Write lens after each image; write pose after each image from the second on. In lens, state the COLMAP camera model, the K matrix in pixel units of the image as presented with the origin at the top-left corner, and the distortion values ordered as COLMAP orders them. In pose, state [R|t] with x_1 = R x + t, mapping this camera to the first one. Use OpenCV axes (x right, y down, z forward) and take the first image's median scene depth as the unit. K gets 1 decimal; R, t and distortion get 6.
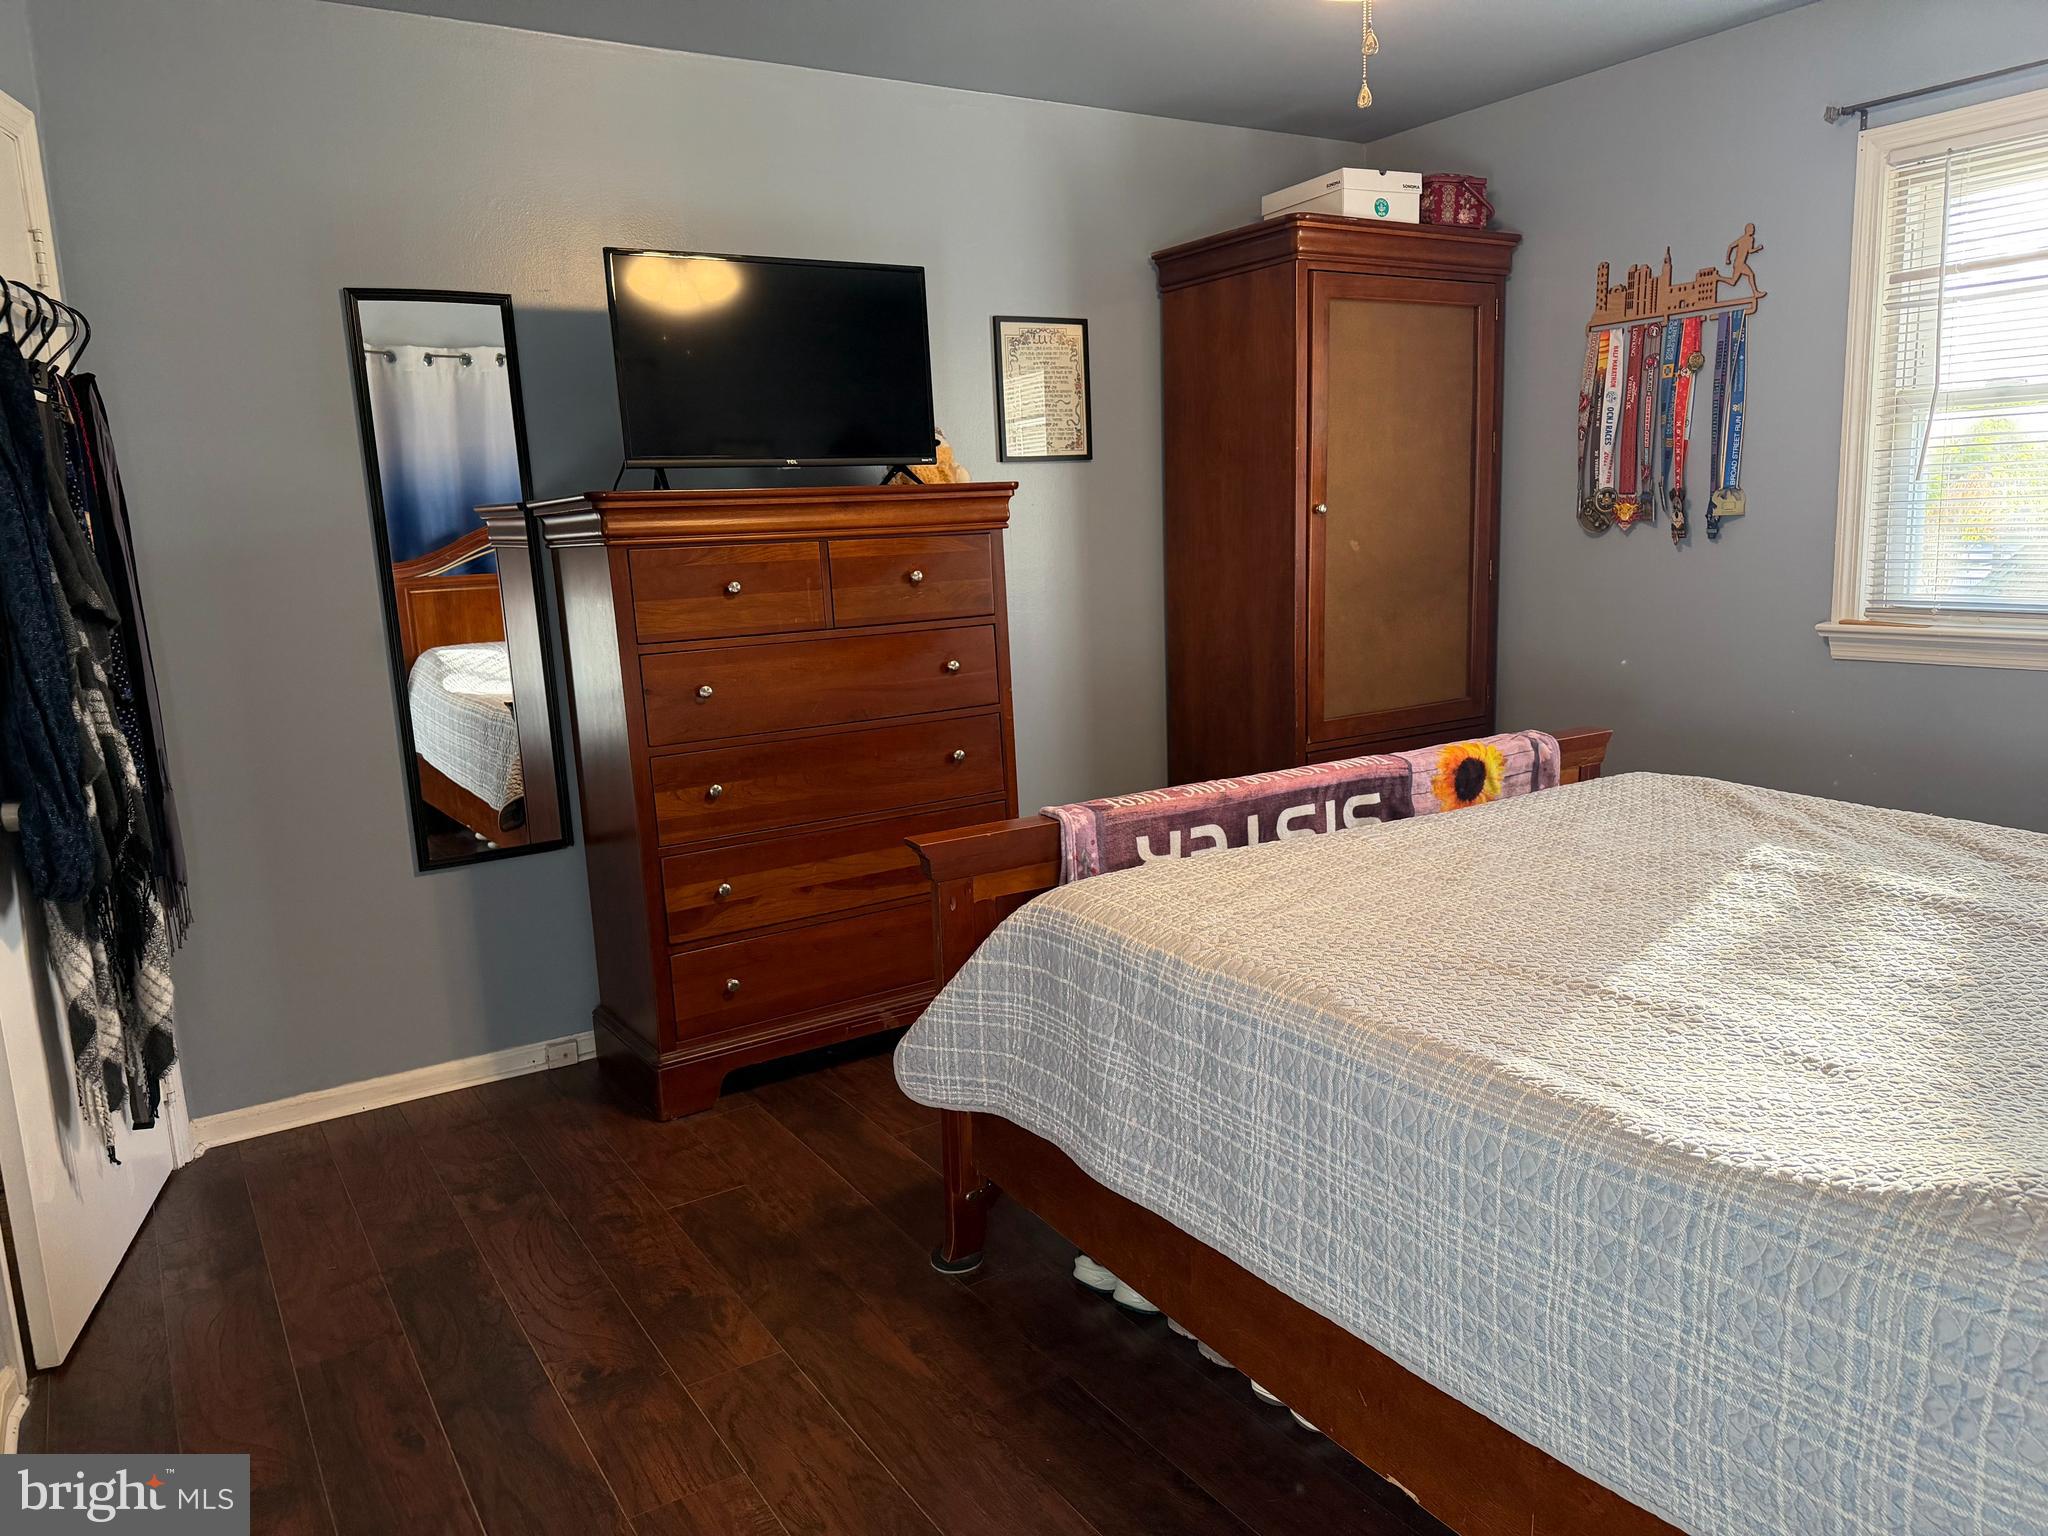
lens RADIAL K [[1429.7, 0, 1015.7], [0, 1429.7, 818.3], [0, 0, 1]] dist [0.175974, -0.219442]
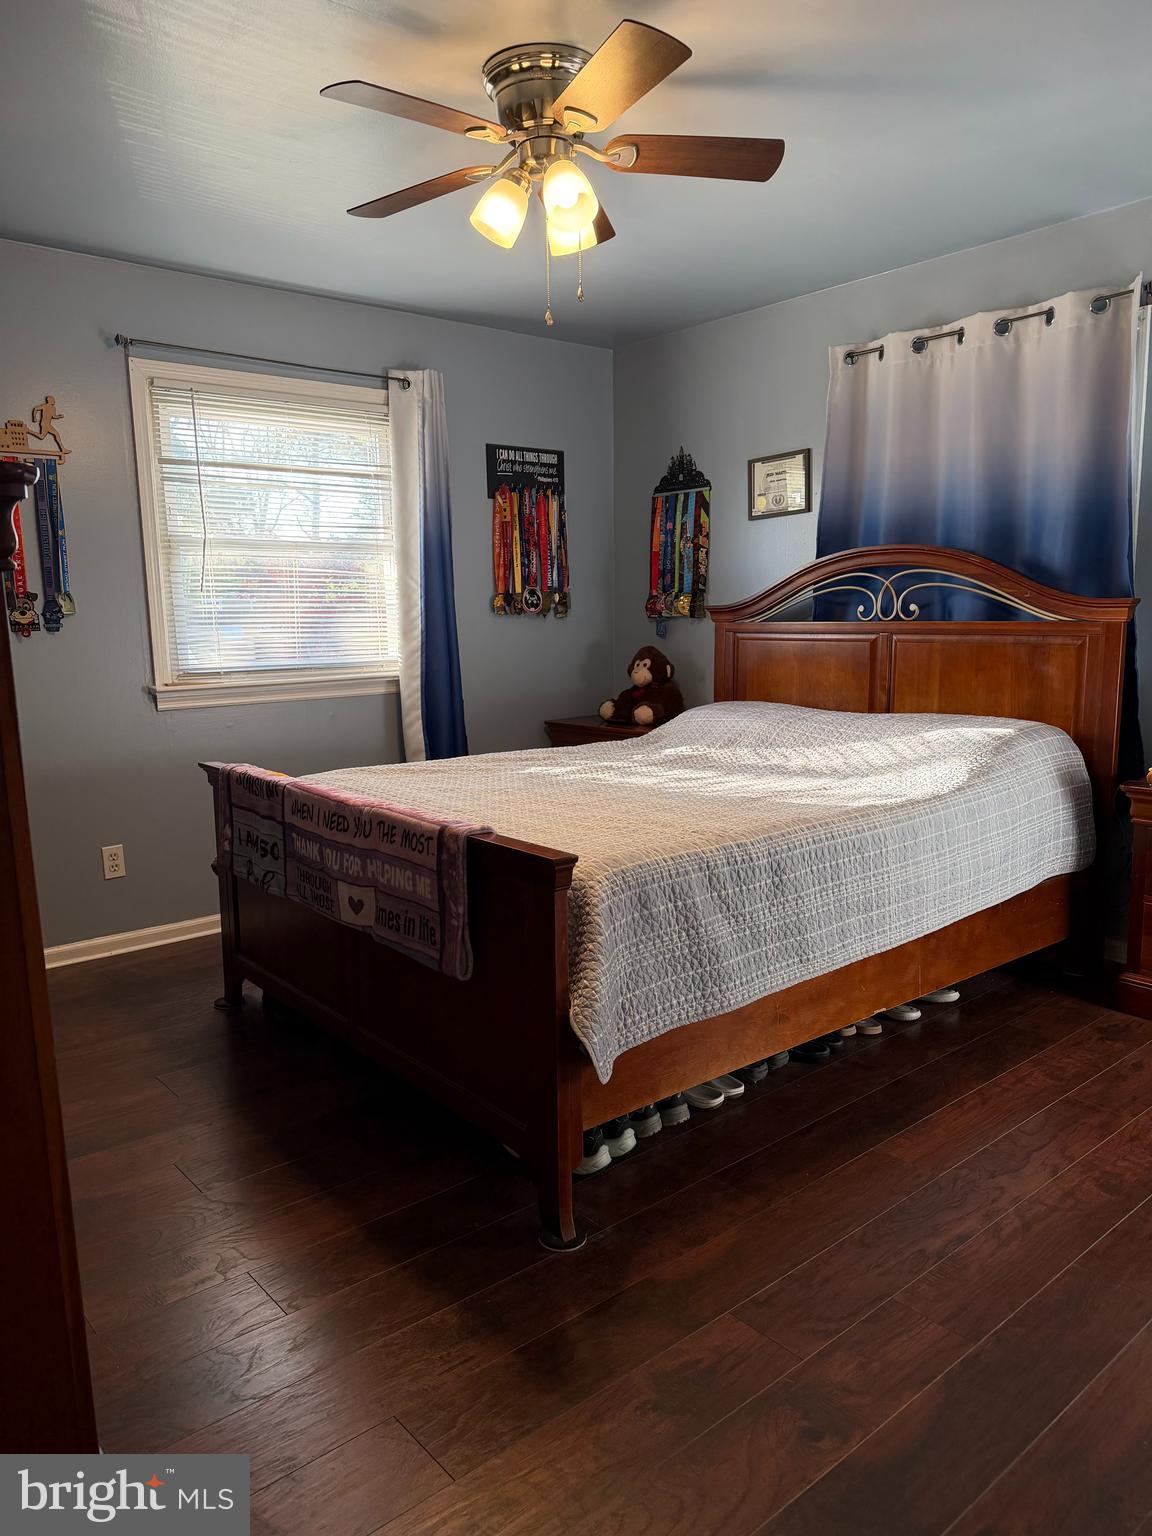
lens RADIAL K [[1086.6, 0, 576.3], [0, 1086.6, 796.5], [0, 0, 1]] dist [0.058214, -0.065355]
pose [[-0.150606, -0.128526, 0.980204, -1.375795], [0.223175, 0.961497, 0.160363, -0.246623], [-0.963074, 0.242908, -0.116124, 1.717295]]
